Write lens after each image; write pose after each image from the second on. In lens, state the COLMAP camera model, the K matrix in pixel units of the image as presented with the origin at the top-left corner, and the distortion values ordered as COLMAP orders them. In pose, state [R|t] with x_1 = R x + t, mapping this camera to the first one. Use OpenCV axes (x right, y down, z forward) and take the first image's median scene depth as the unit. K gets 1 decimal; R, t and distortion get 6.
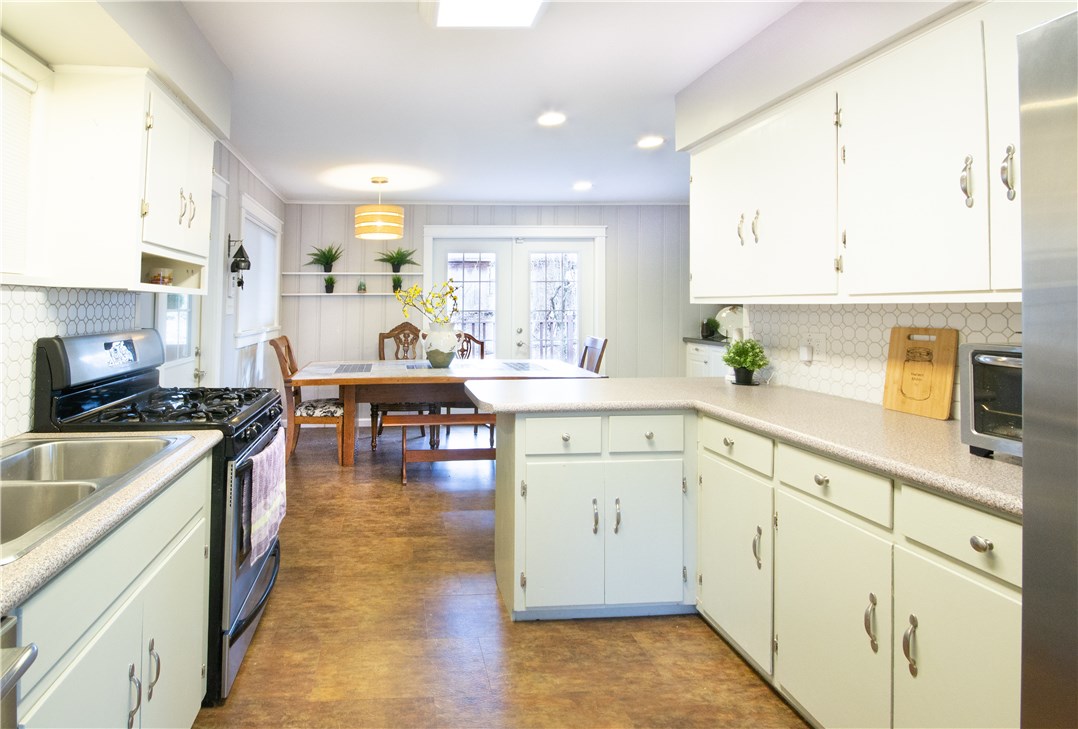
lens RADIAL K [[541.3, 0, 432.1], [0, 541.3, 283.7], [0, 0, 1]] dist [-0.012910, 0.002154]
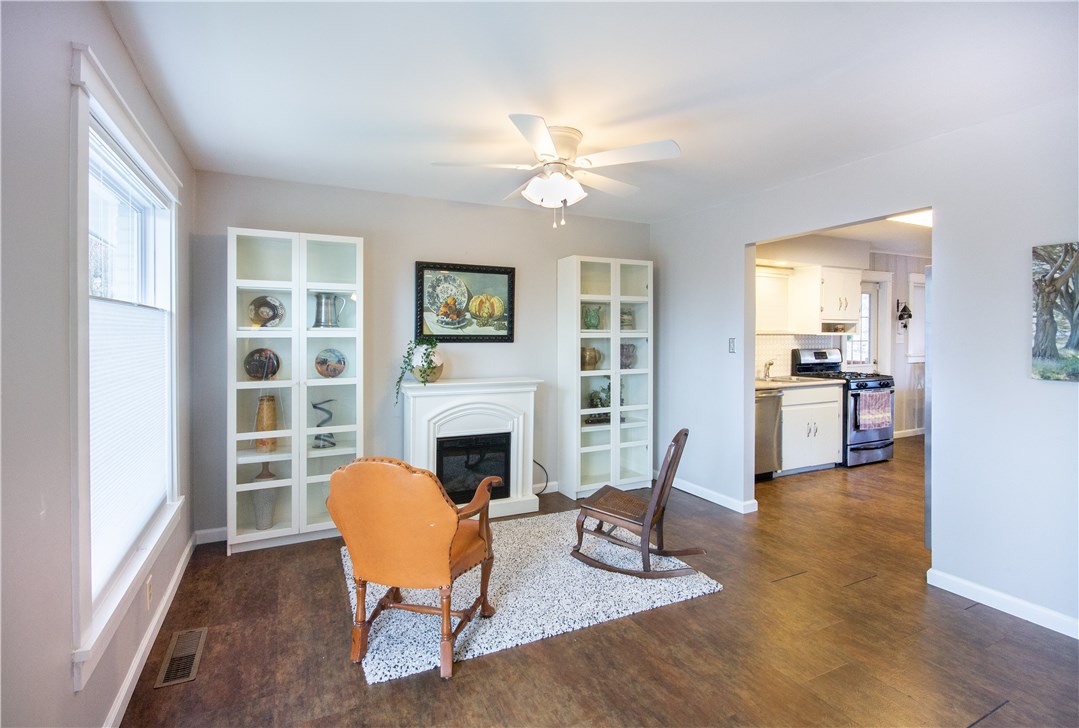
lens RADIAL K [[505.7, 0, 509.1], [0, 505.7, 334.5], [0, 0, 1]] dist [-0.001708, -0.002259]
pose [[0.362516, 0.001177, -0.931977, 0.732028], [0.038782, 0.999114, 0.016347, -0.051656], [0.931170, -0.042070, 0.362149, -0.835560]]
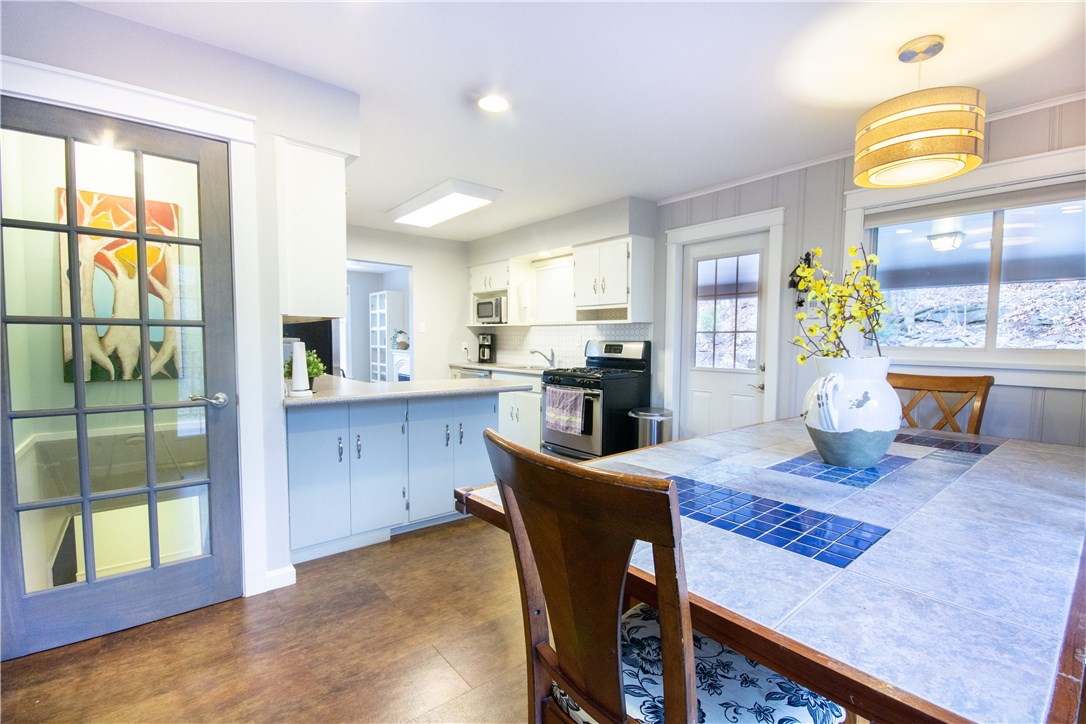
lens RADIAL K [[493.9, 0, 543.5], [0, 493.9, 367.6], [0, 0, 1]] dist [-0.003901, -0.000786]
pose [[-0.816767, 0.026577, -0.576355, 0.516655], [0.015736, 0.999593, 0.023794, 0.083678], [0.576753, 0.010364, -0.816853, 1.429085]]
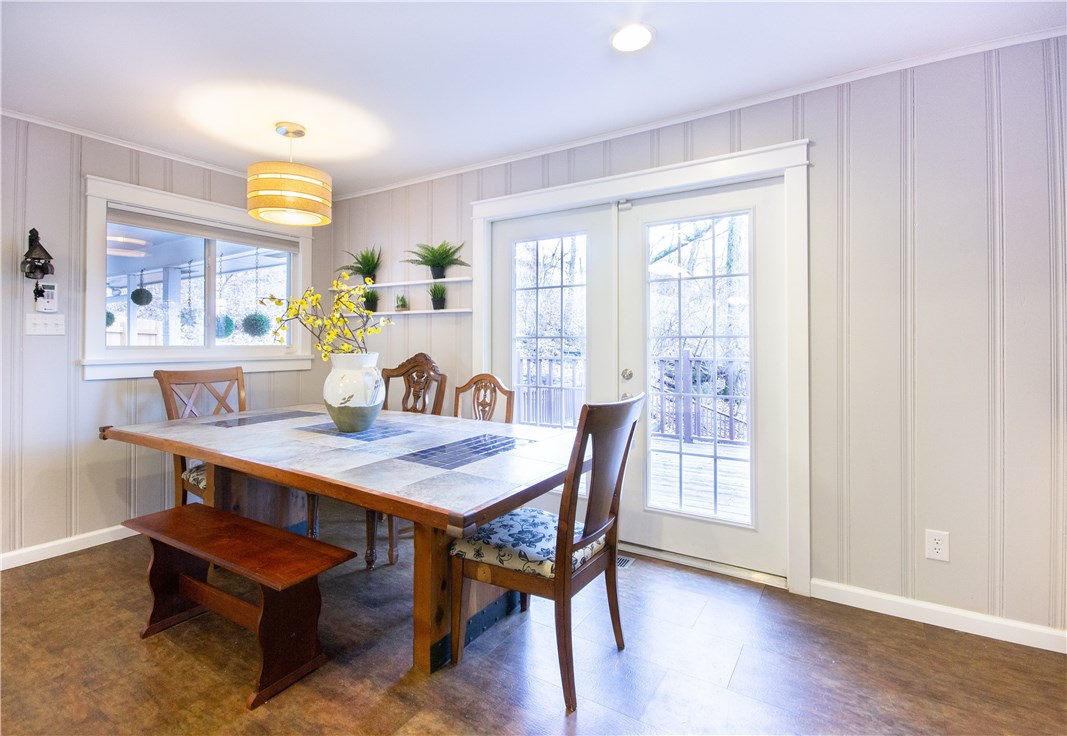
lens RADIAL K [[524.9, 0, 507.1], [0, 524.9, 330.5], [0, 0, 1]] dist [-0.005047, 0.000423]
pose [[0.794669, -0.006854, -0.607004, 0.597122], [0.019098, 0.999724, 0.013714, 0.053723], [0.606742, -0.022490, 0.794580, 0.819438]]
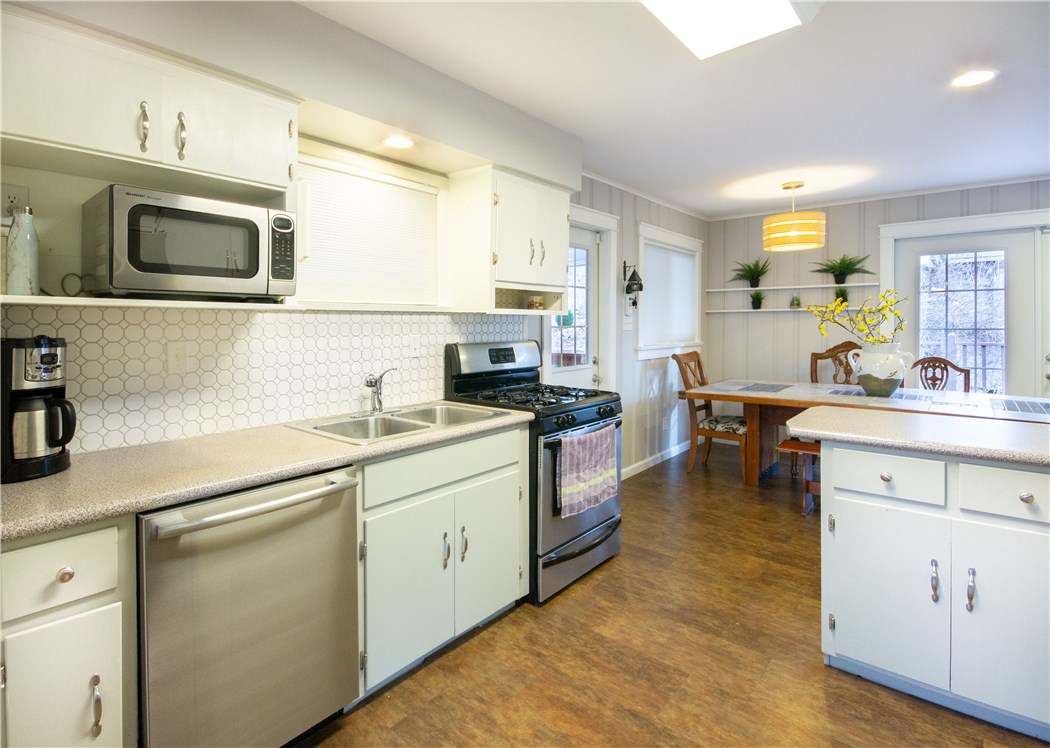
lens RADIAL K [[536.1, 0, 468.2], [0, 536.1, 317.8], [0, 0, 1]] dist [-0.000096, -0.005448]
pose [[0.682899, -0.006771, -0.730481, 0.232594], [0.031488, 0.999301, 0.020173, -0.003935], [0.729834, -0.036778, 0.682635, -0.031196]]
